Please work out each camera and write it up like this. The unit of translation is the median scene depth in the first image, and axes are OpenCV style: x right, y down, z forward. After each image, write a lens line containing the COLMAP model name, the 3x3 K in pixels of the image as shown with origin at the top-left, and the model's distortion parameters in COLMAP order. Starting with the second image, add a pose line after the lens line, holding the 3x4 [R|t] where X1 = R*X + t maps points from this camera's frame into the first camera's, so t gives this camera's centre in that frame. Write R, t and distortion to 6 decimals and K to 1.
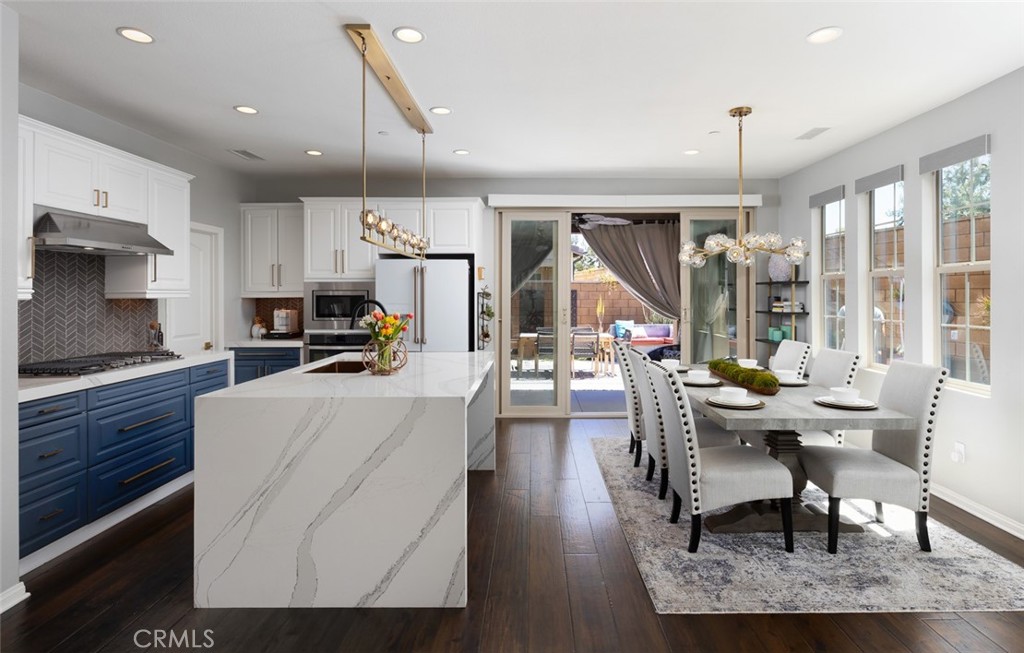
lens RADIAL K [[539.5, 0, 533.5], [0, 539.5, 296.1], [0, 0, 1]] dist [0.000771, 0.001808]
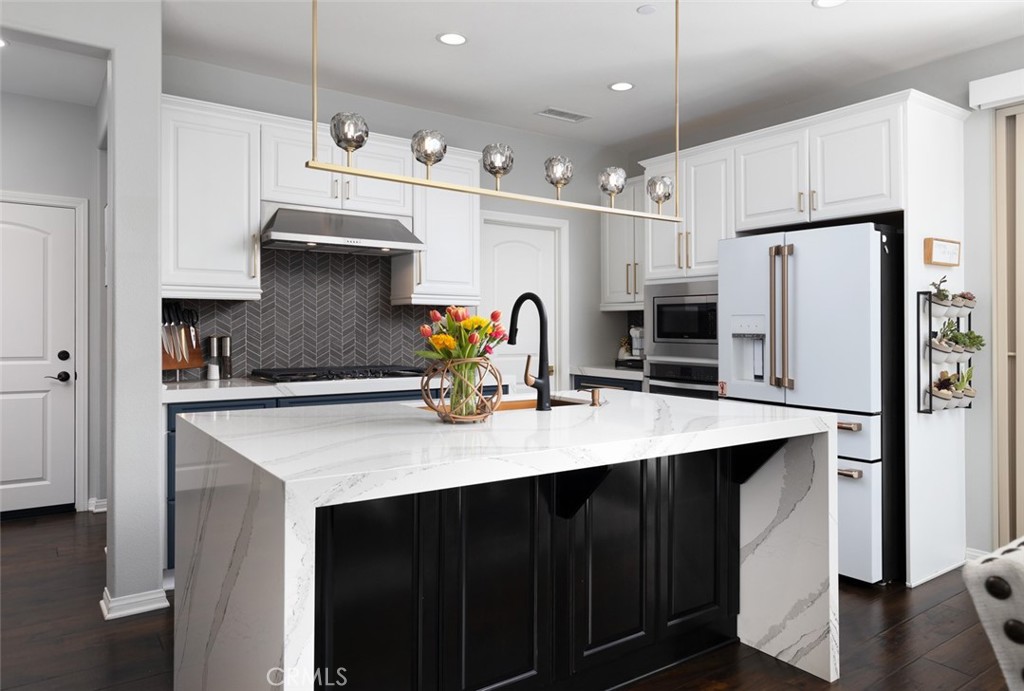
lens RADIAL K [[684.1, 0, 521.4], [0, 684.1, 325.2], [0, 0, 1]] dist [-0.006327, -0.000724]
pose [[0.580484, 0.002626, -0.814268, 0.187708], [-0.009780, 0.999945, -0.003747, 0.029086], [0.814213, 0.010139, 0.580478, 0.374399]]
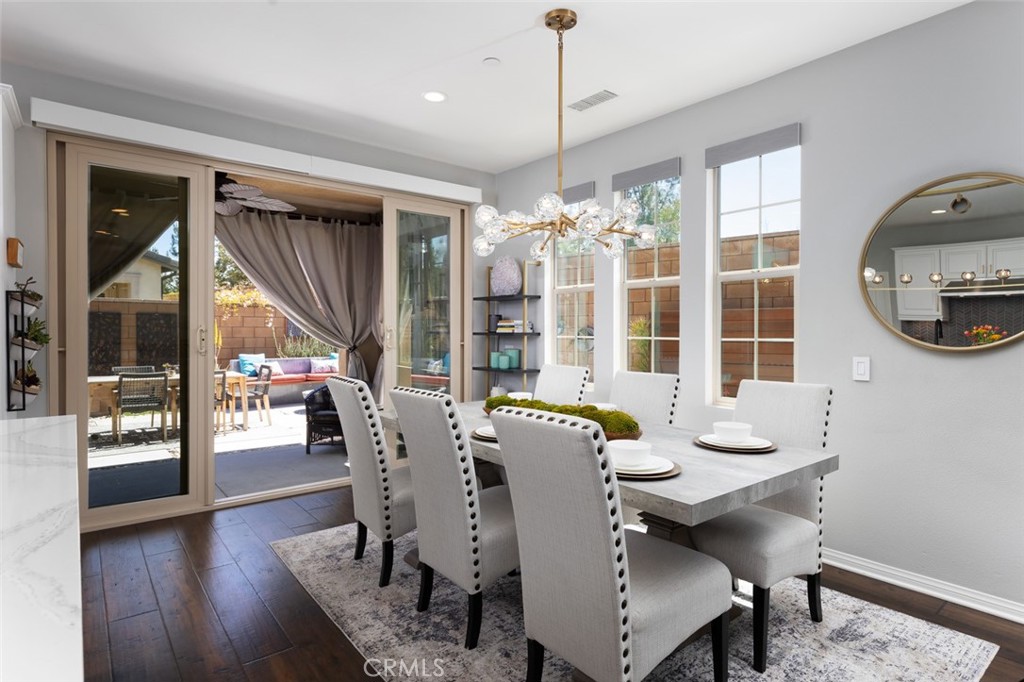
lens RADIAL K [[548.3, 0, 517.5], [0, 548.3, 338.1], [0, 0, 1]] dist [0.001171, 0.001022]
pose [[0.779527, -0.005237, 0.626347, -0.056894], [-0.002376, 0.999933, 0.011317, 0.028850], [-0.626364, -0.010310, 0.779462, 0.348327]]
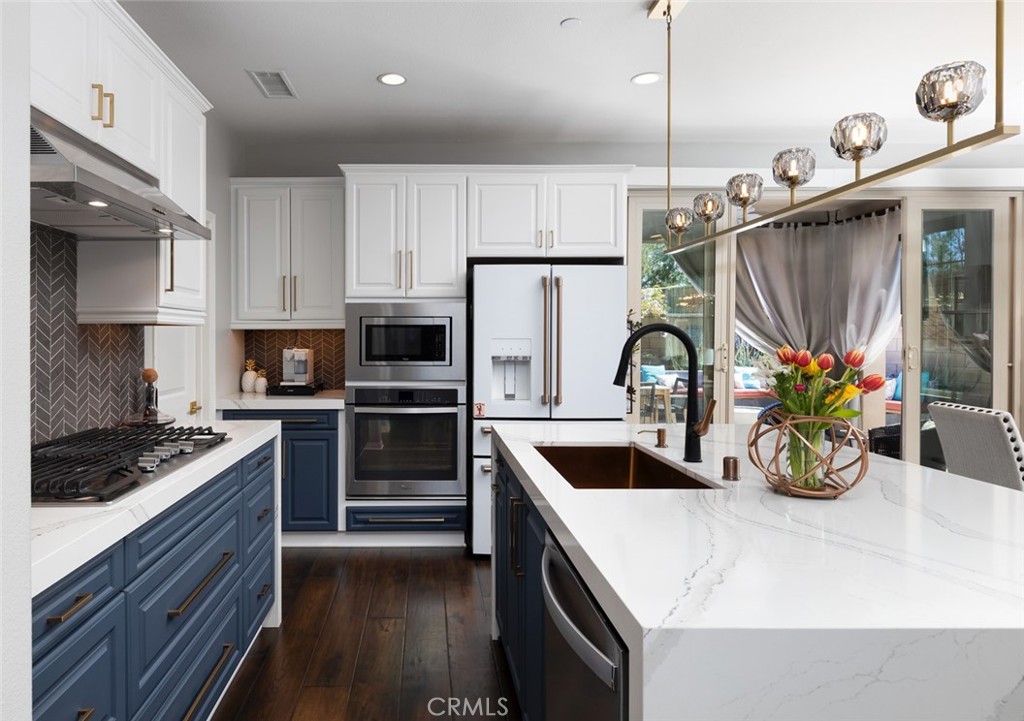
lens RADIAL K [[621.5, 0, 432.3], [0, 621.5, 338.5], [0, 0, 1]] dist [0.009313, -0.002983]
pose [[0.999964, 0.001894, 0.008247, -0.333607], [-0.001921, 0.999993, 0.003244, 0.011799], [-0.008241, -0.003260, 0.999961, 0.293566]]
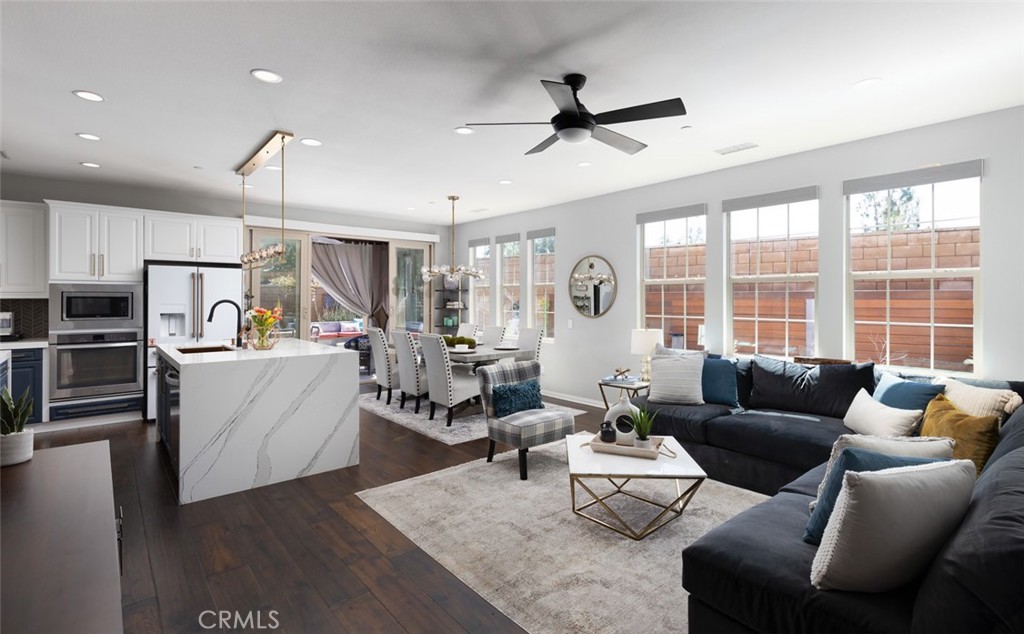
lens RADIAL K [[489.2, 0, 532.2], [0, 489.2, 299.6], [0, 0, 1]] dist [0.005069, 0.001466]
pose [[0.752927, 0.001587, 0.658102, -0.351897], [-0.002064, 0.999998, -0.000049, 0.002804], [-0.658101, -0.001321, 0.752928, -0.297343]]
